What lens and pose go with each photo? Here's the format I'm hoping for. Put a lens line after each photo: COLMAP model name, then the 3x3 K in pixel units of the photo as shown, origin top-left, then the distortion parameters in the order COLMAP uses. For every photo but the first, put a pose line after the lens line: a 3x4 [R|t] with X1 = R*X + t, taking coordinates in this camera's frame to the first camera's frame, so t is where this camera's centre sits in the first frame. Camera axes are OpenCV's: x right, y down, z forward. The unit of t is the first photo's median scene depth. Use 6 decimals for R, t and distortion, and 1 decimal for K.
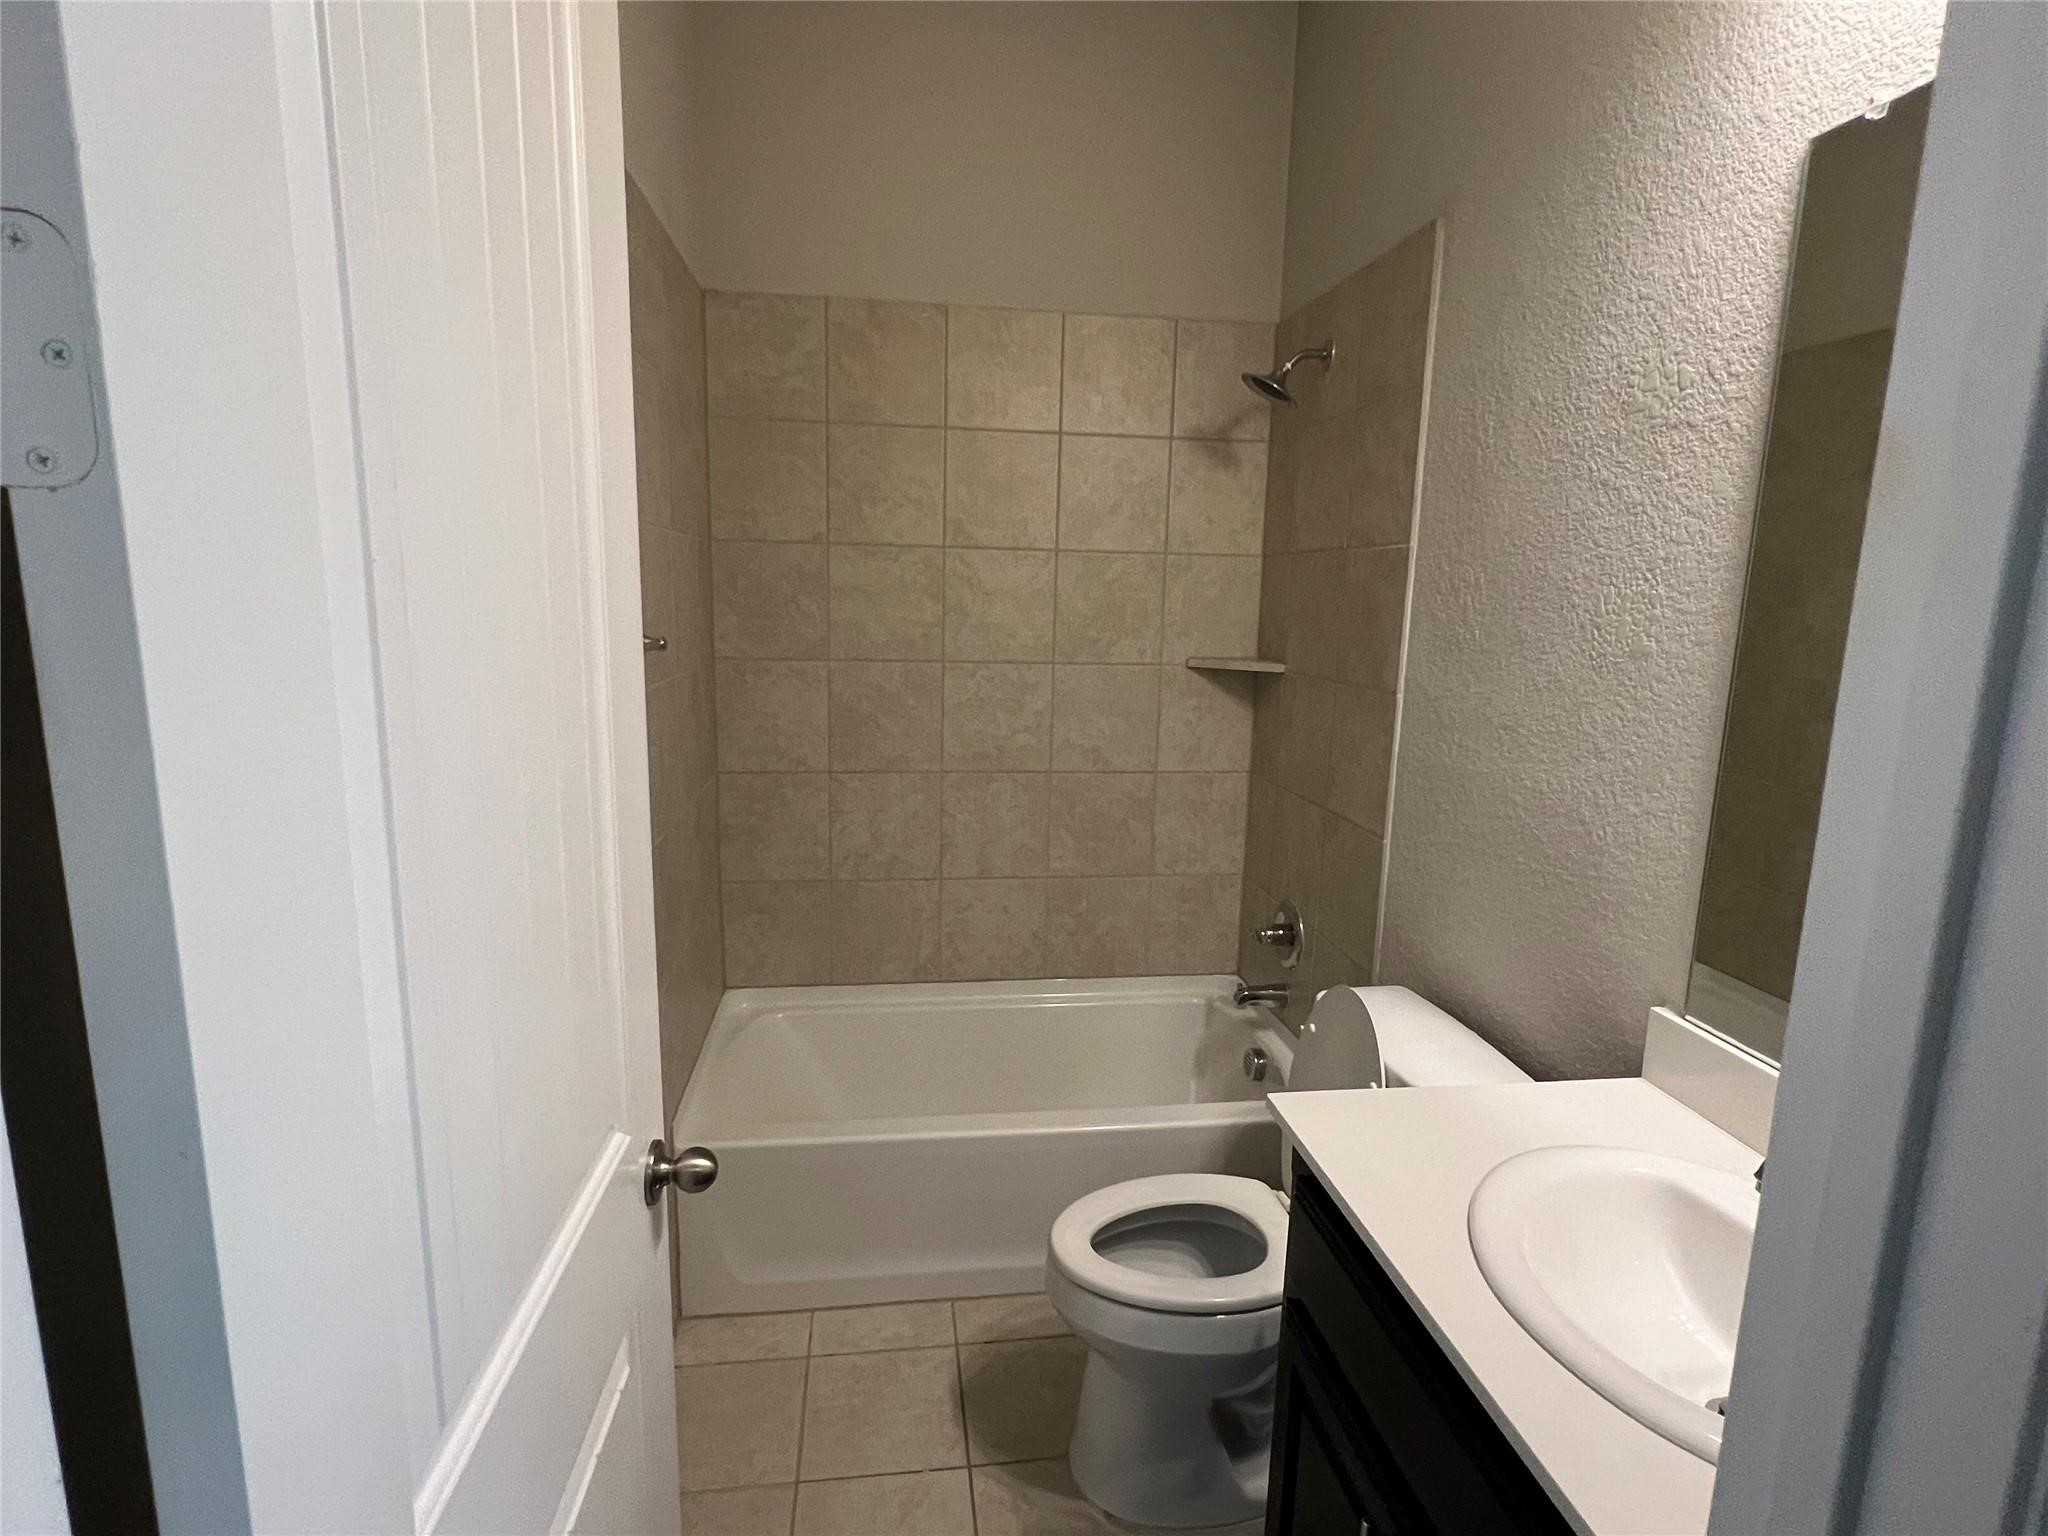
lens RADIAL K [[1010.7, 0, 1020.9], [0, 1010.7, 769.3], [0, 0, 1]] dist [-0.006582, -0.000539]
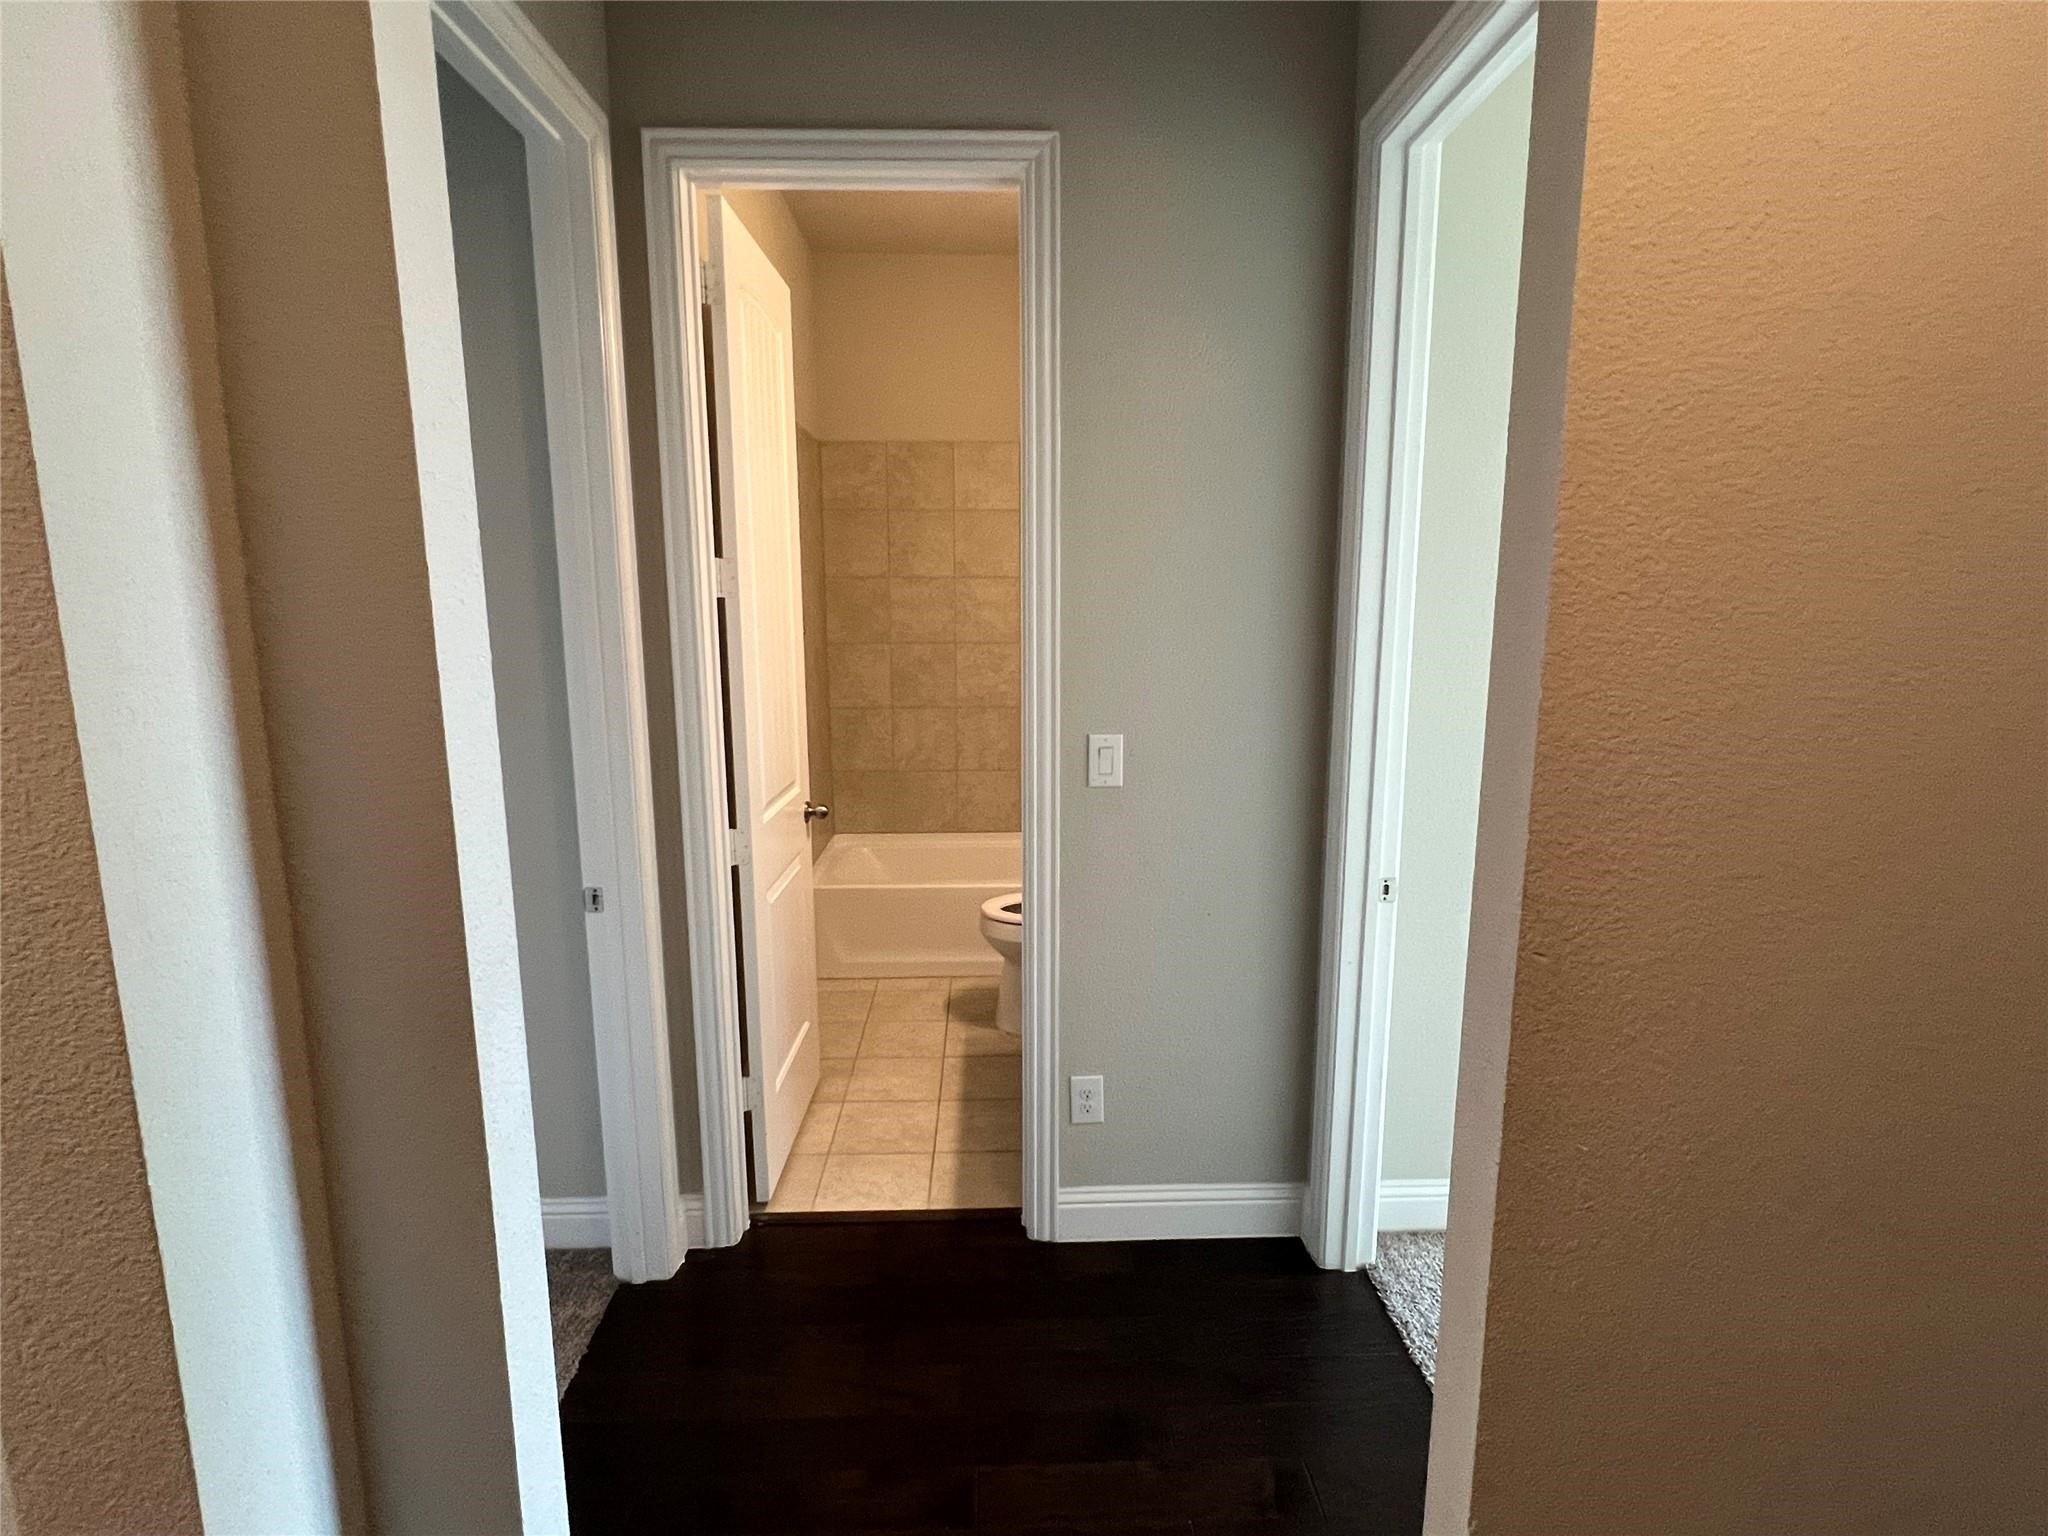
lens RADIAL K [[1010.7, 0, 1026.0], [0, 1010.7, 773.0], [0, 0, 1]] dist [-0.006582, -0.000539]
pose [[0.994969, -0.007924, -0.099867, 0.221007], [0.007141, 0.999941, -0.008200, 0.134948], [0.099926, 0.007446, 0.994967, -0.733036]]
